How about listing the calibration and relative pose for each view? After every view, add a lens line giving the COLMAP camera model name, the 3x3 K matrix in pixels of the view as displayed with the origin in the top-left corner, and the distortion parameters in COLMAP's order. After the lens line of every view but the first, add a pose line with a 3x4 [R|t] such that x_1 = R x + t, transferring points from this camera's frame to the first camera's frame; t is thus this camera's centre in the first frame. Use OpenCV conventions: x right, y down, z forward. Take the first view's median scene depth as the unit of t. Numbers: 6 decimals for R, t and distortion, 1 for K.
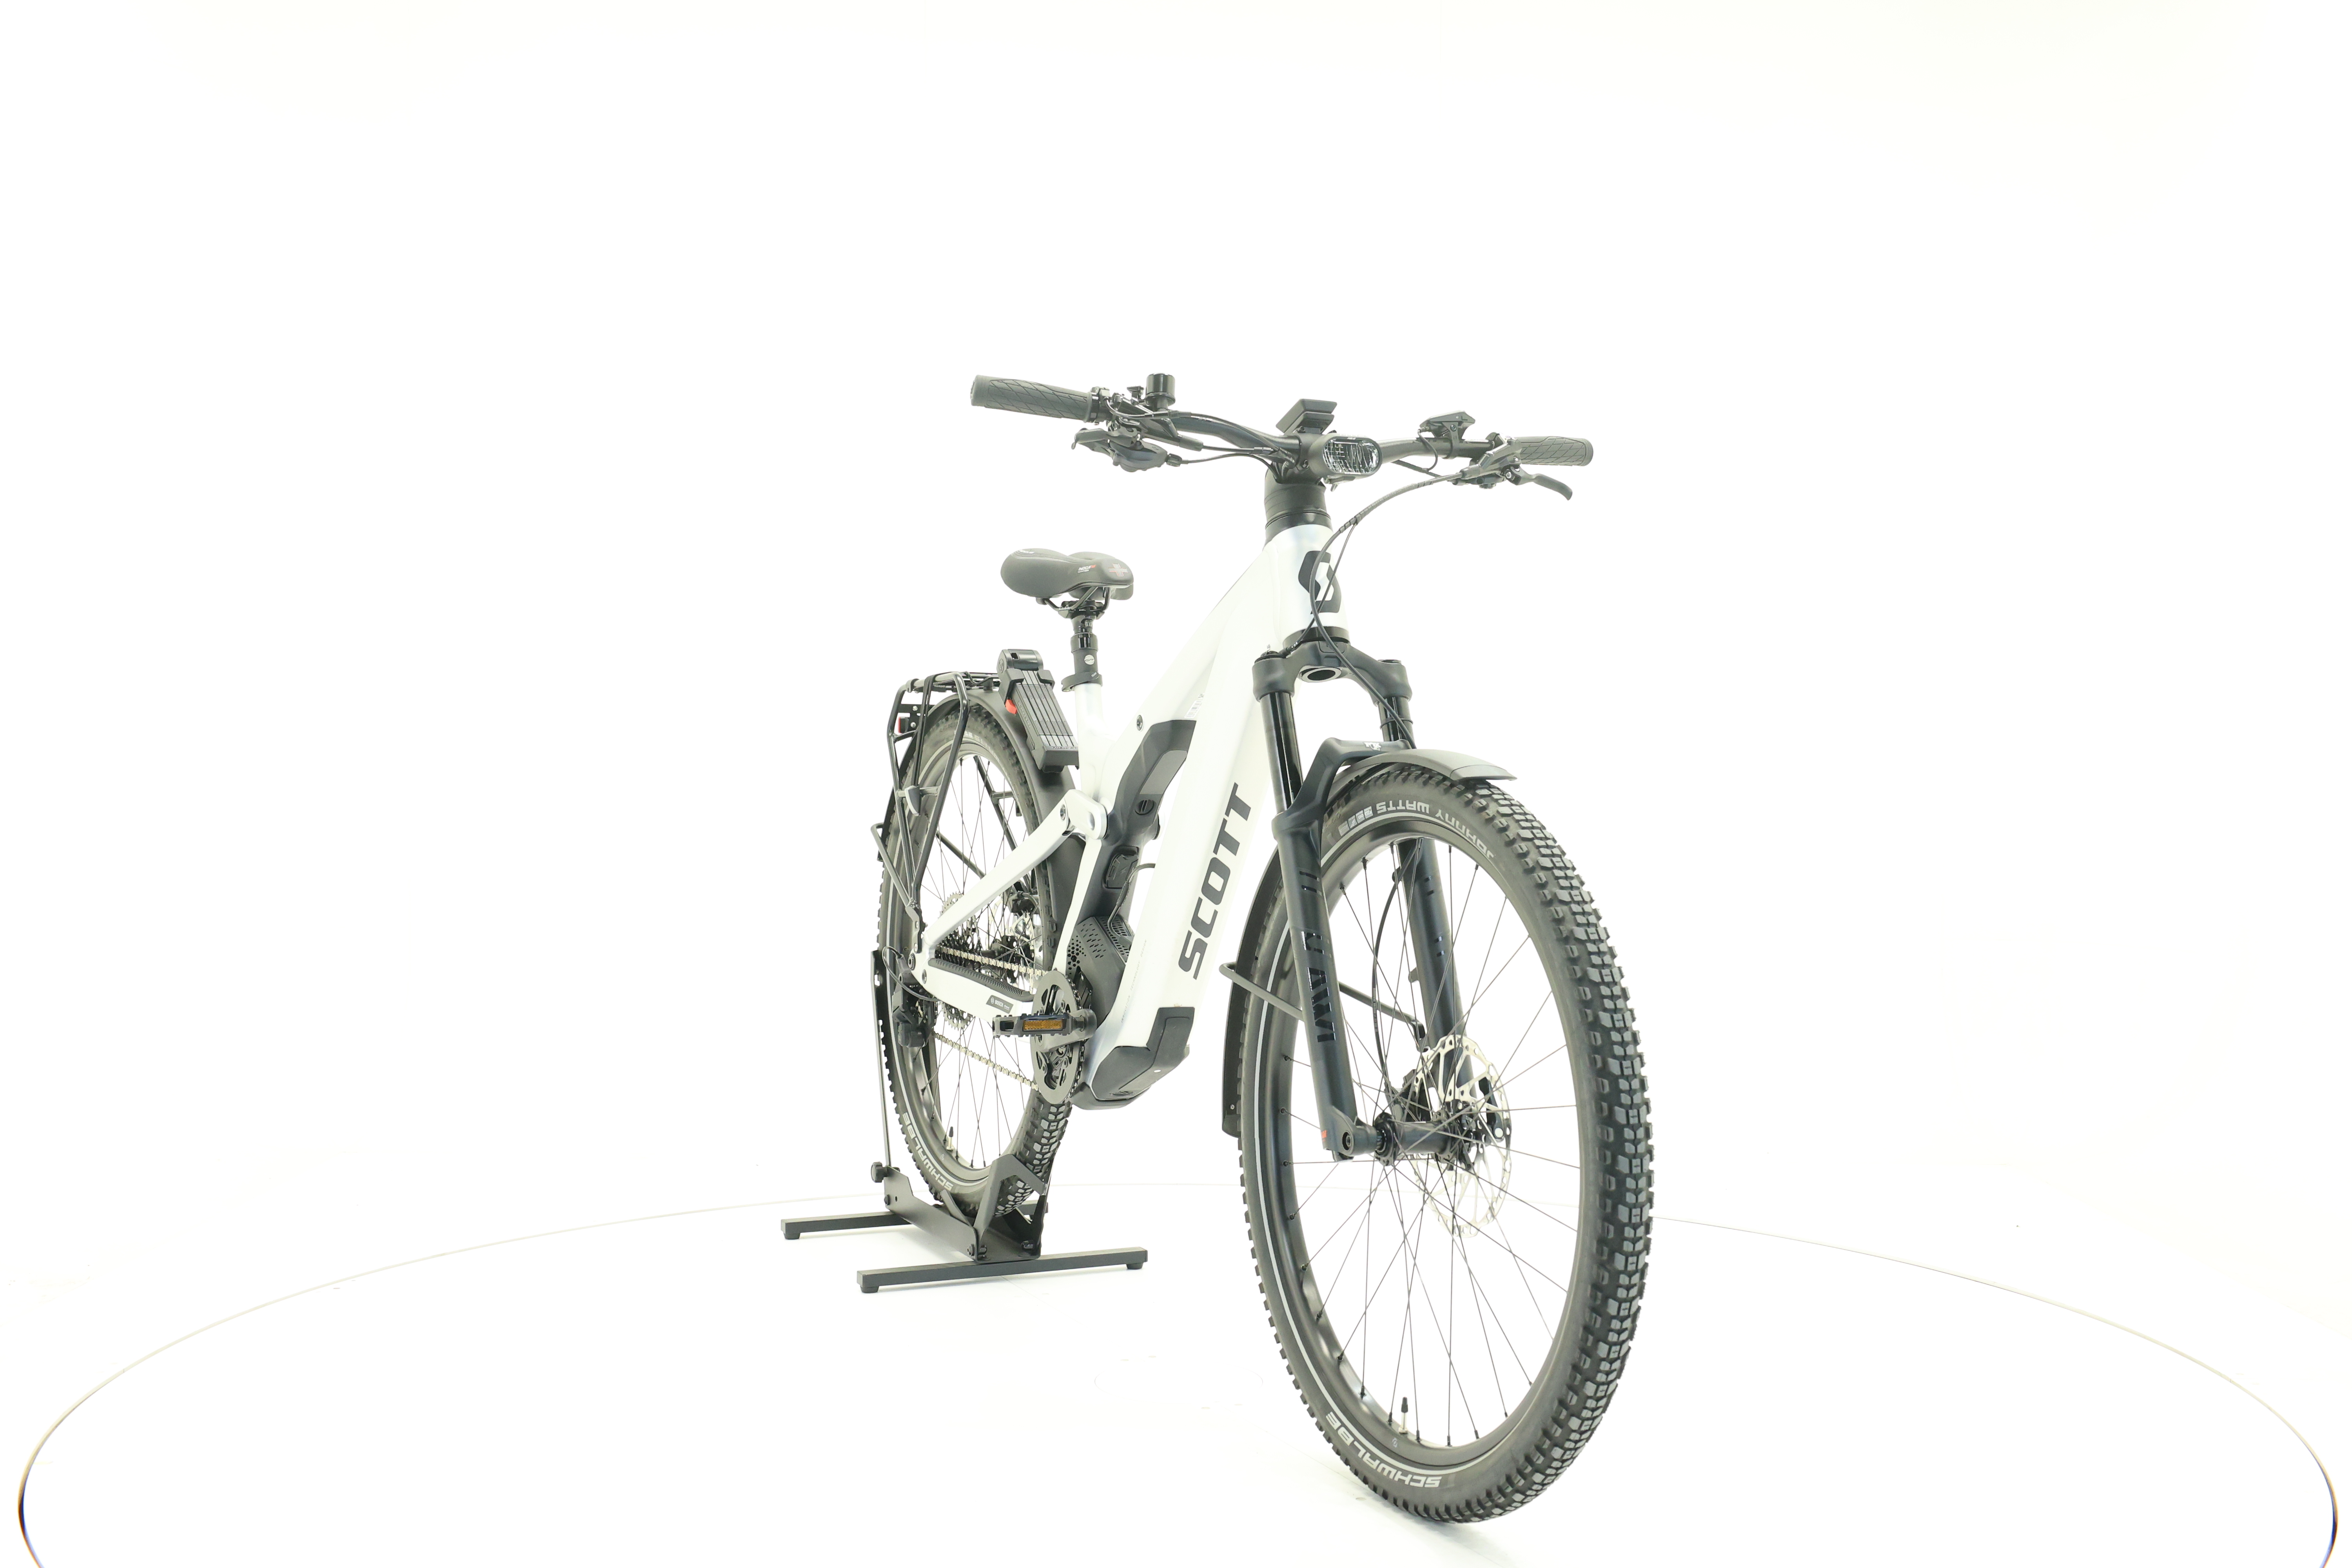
lens RADIAL K [[2514.7, 0, 1173.0], [0, 2514.7, 784.3], [0, 0, 1]] dist [0.002458, 0.000000]
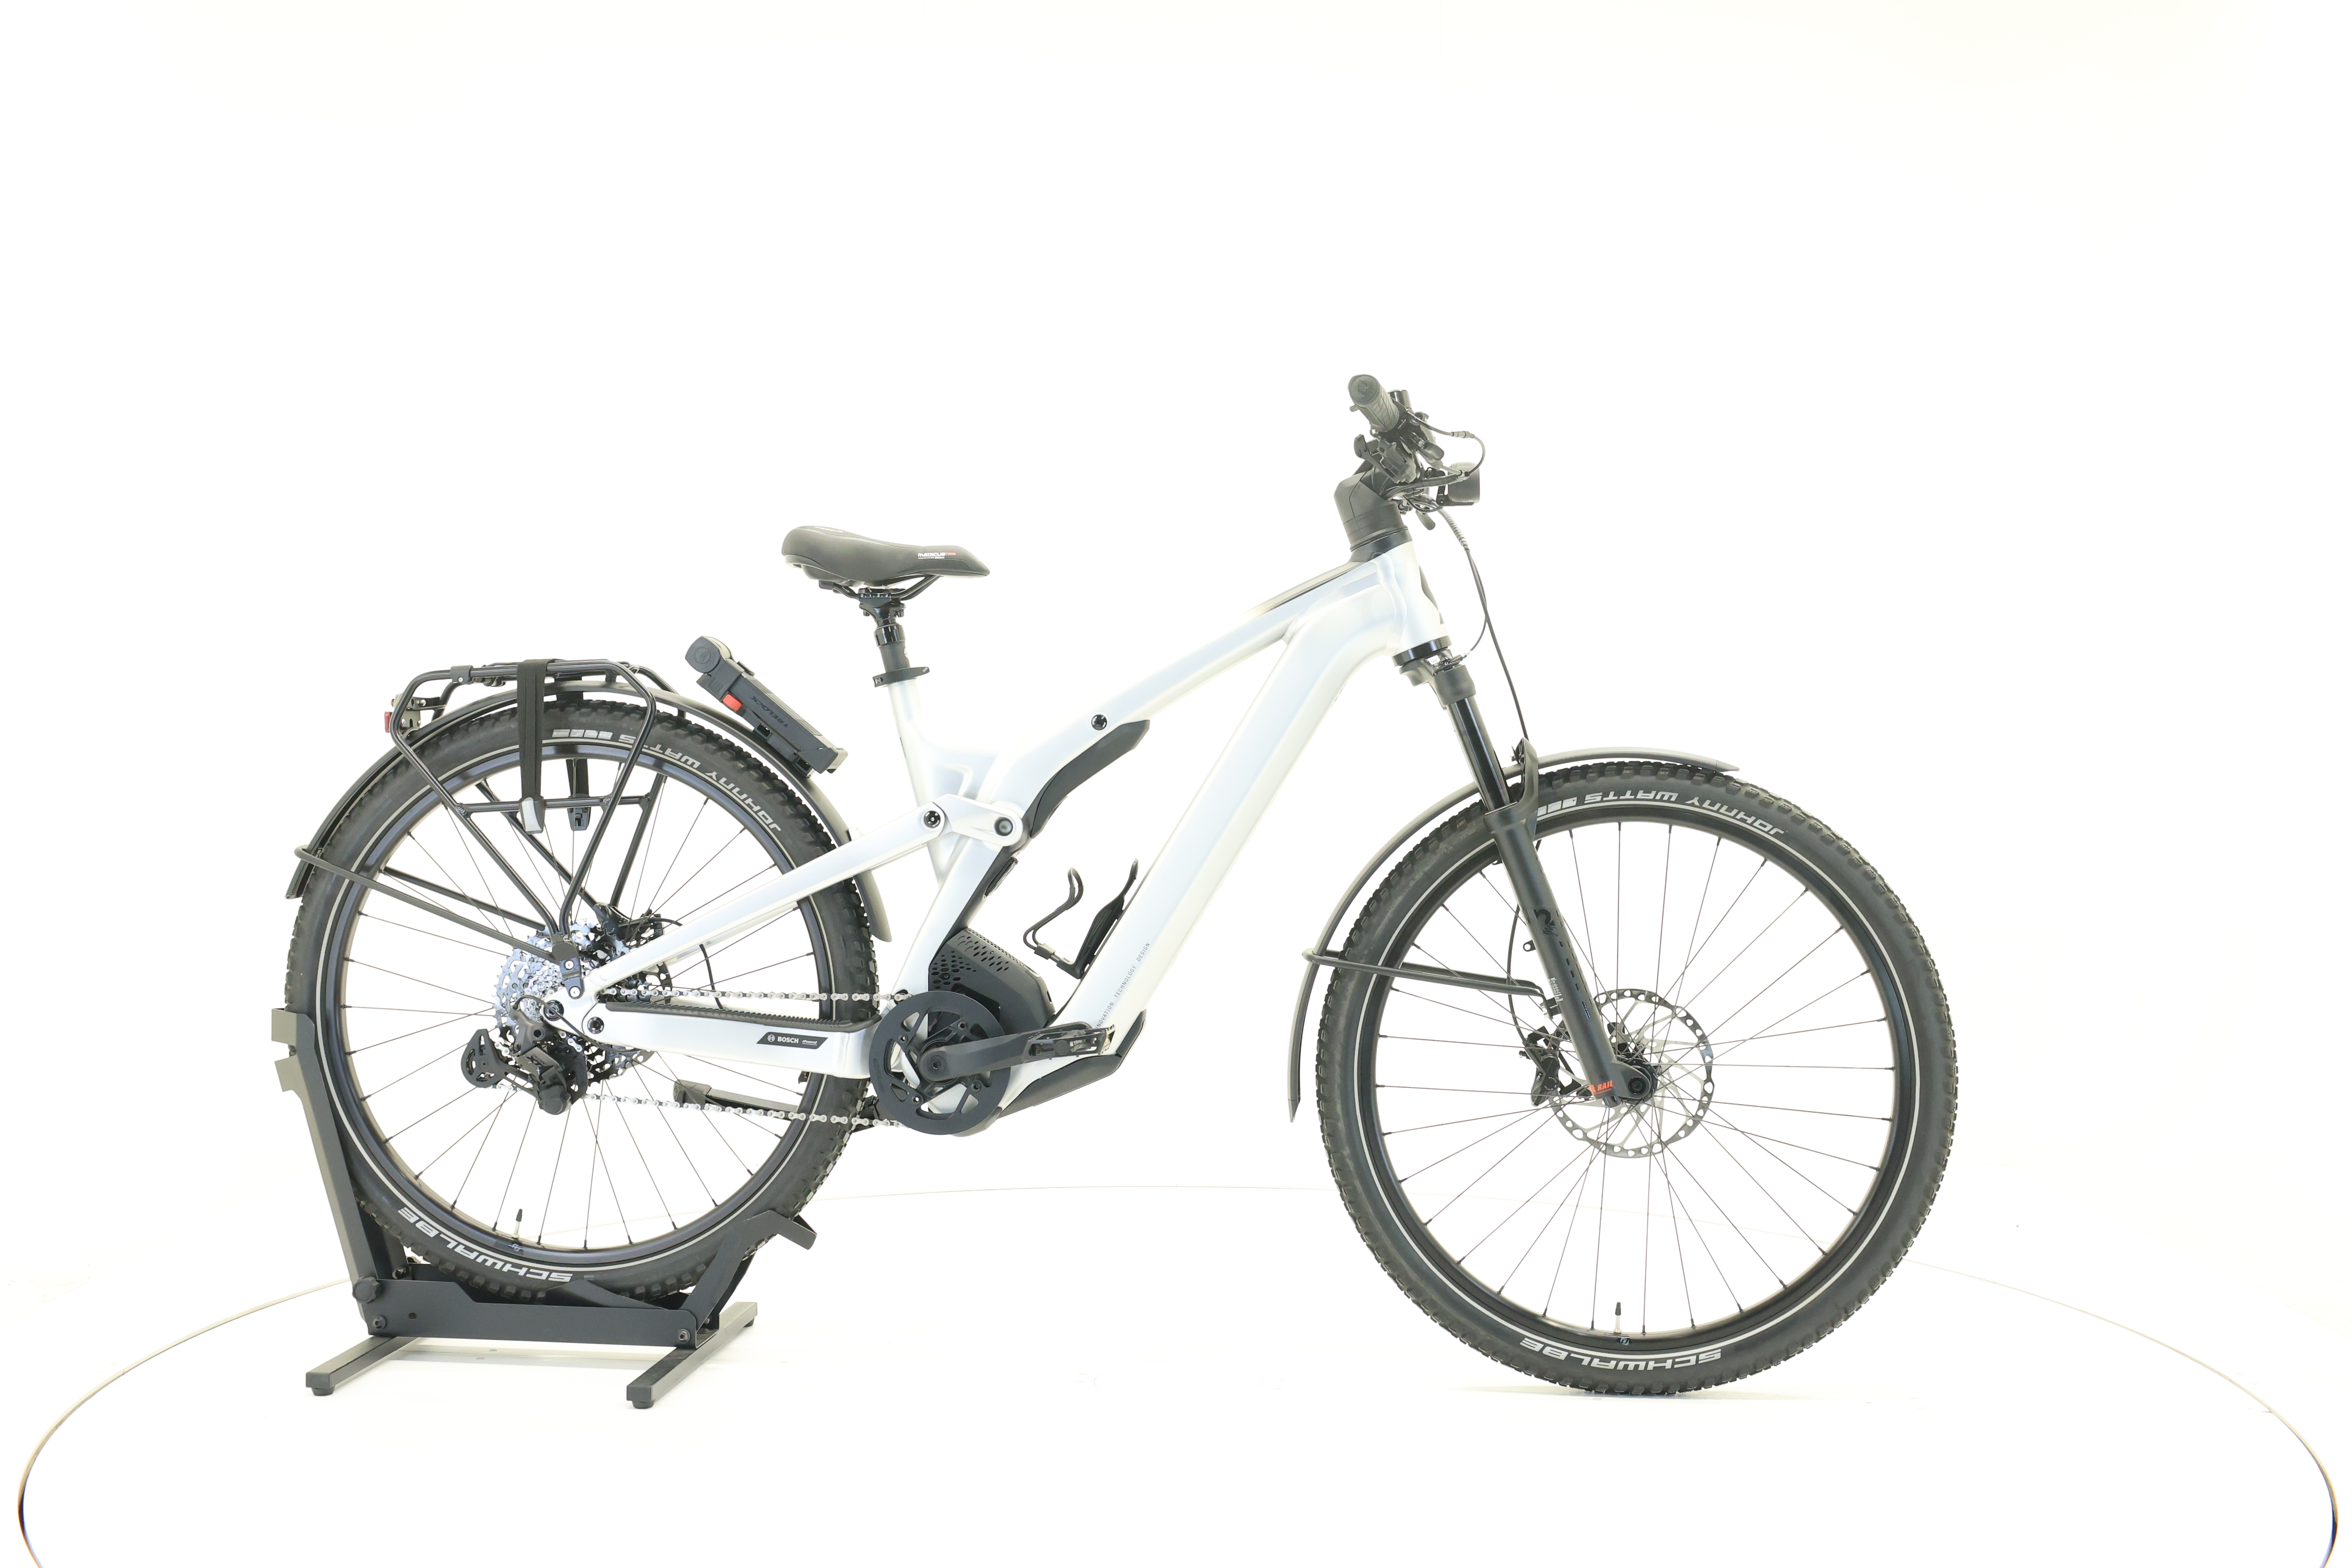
lens RADIAL K [[2514.7, 0, 1186.5], [0, 2514.7, 779.2], [0, 0, 1]] dist [0.002458, 0.000000]
pose [[0.513230, -0.016720, 0.858088, -0.890312], [0.017660, 0.999804, 0.008919, -0.011392], [-0.858069, 0.010577, 0.513425, 0.503661]]
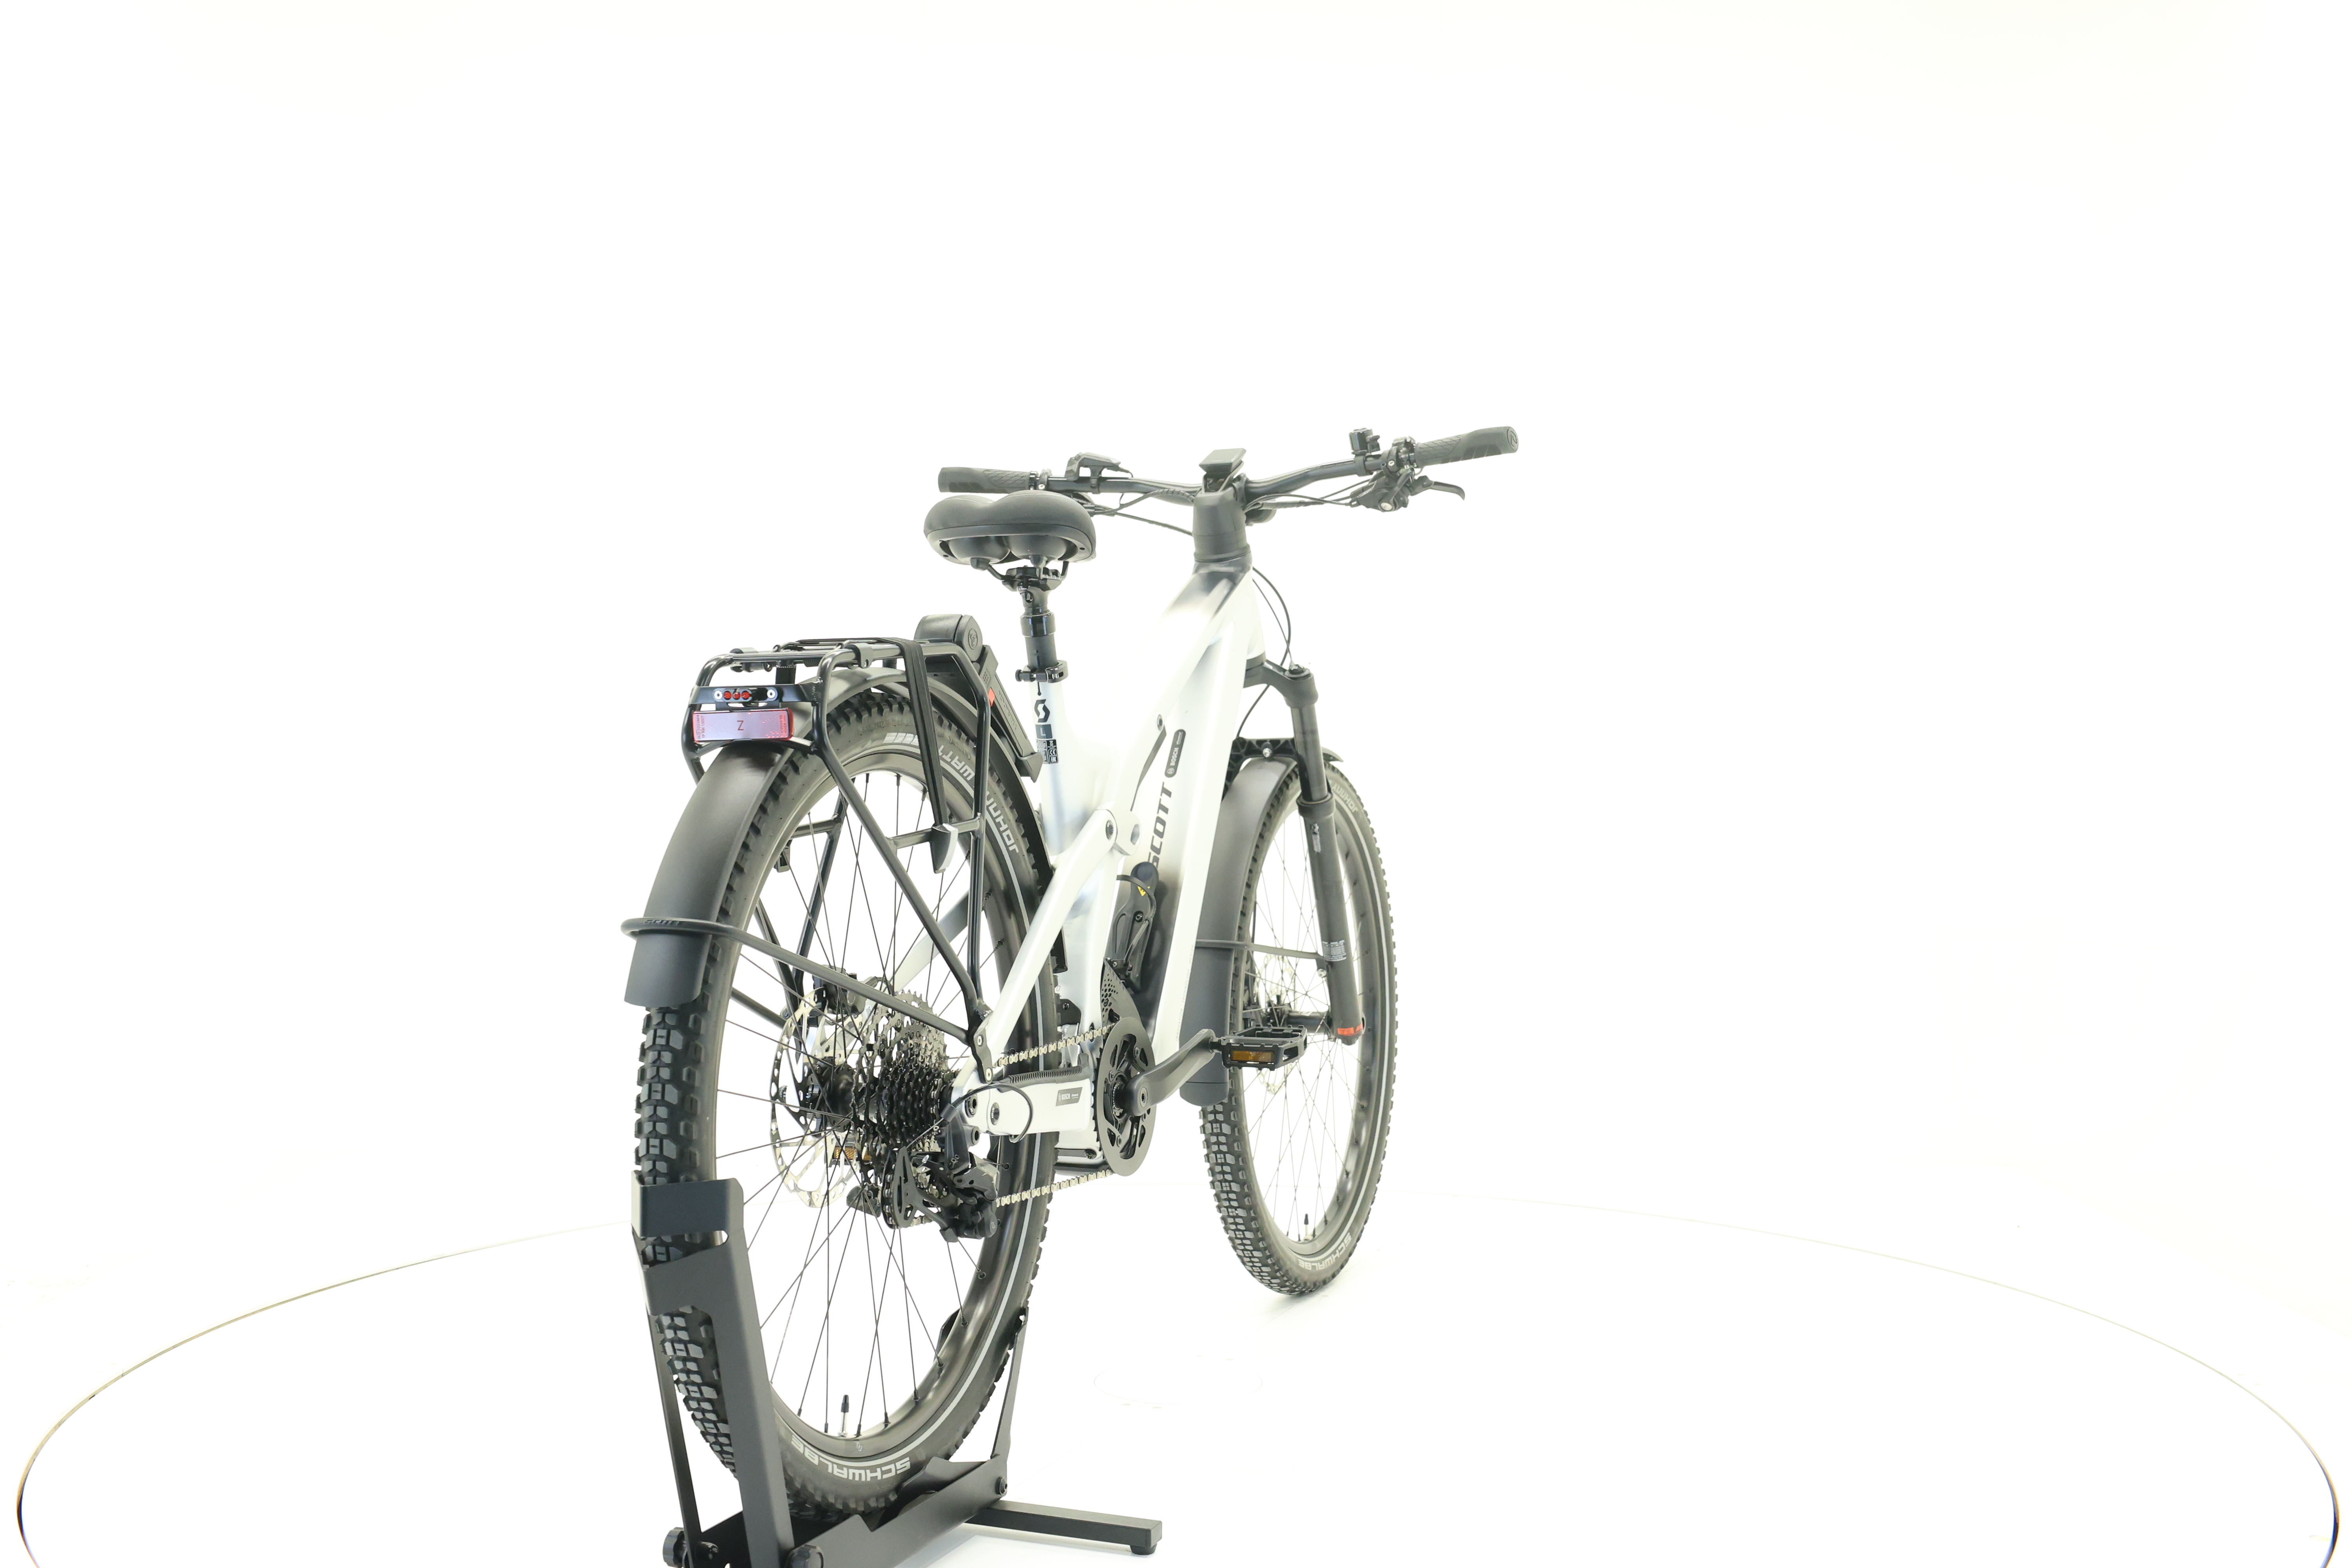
lens RADIAL K [[2514.7, 0, 1181.9], [0, 2514.7, 788.1], [0, 0, 1]] dist [0.002458, 0.000000]
pose [[-0.699347, -0.023024, 0.714412, -0.740849], [0.010795, 0.999027, 0.042765, -0.043088], [-0.714701, 0.037620, -0.698417, 1.767624]]
